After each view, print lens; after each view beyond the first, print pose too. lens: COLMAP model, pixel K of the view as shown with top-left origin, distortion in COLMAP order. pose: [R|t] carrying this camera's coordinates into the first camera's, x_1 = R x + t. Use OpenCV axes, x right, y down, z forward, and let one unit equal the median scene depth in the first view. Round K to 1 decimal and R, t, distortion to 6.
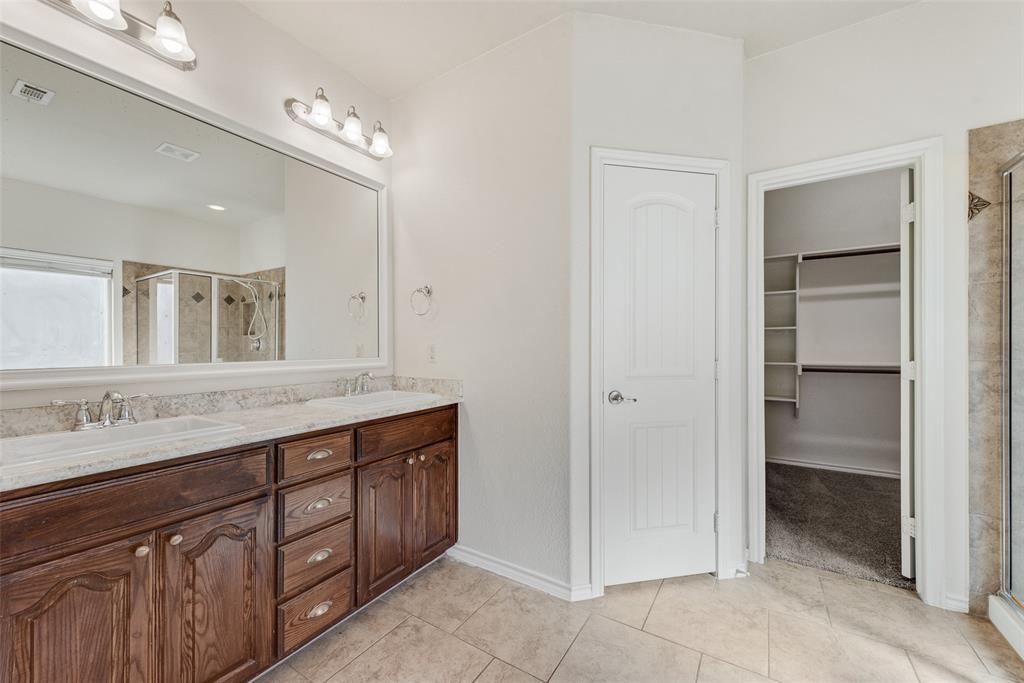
lens RADIAL K [[402.9, 0, 510.0], [0, 402.9, 346.5], [0, 0, 1]] dist [0.009183, -0.001573]
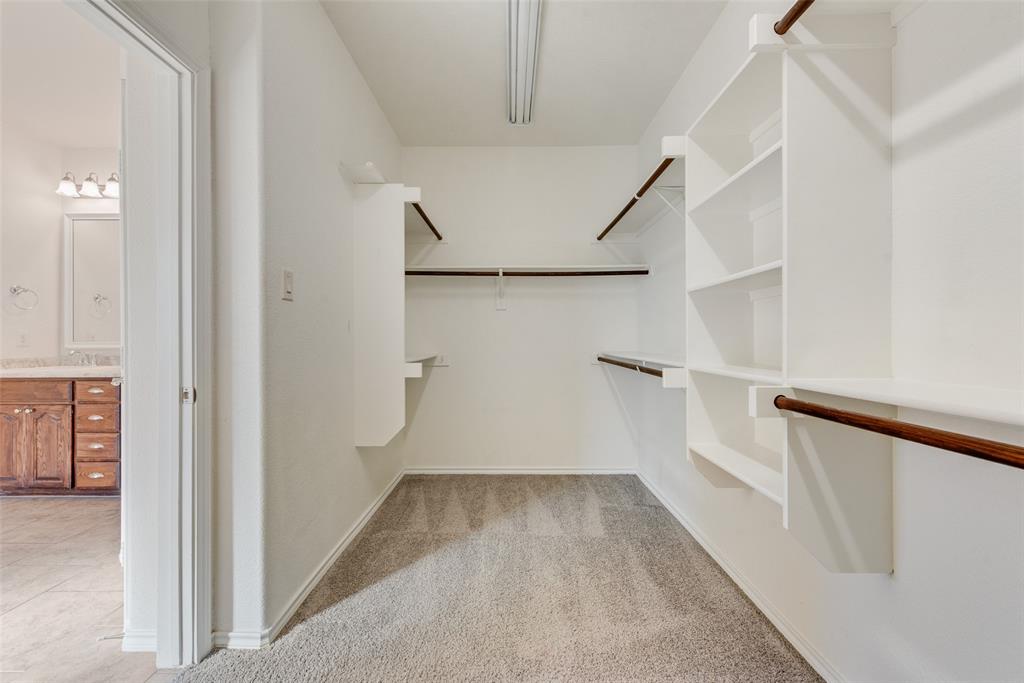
lens RADIAL K [[402.9, 0, 510.2], [0, 402.9, 341.7], [0, 0, 1]] dist [0.009183, -0.001573]
pose [[0.530380, 0.001380, -0.847759, 2.103489], [0.002102, 0.999993, 0.002943, 0.045875], [0.847757, -0.003343, 0.530374, 1.641345]]
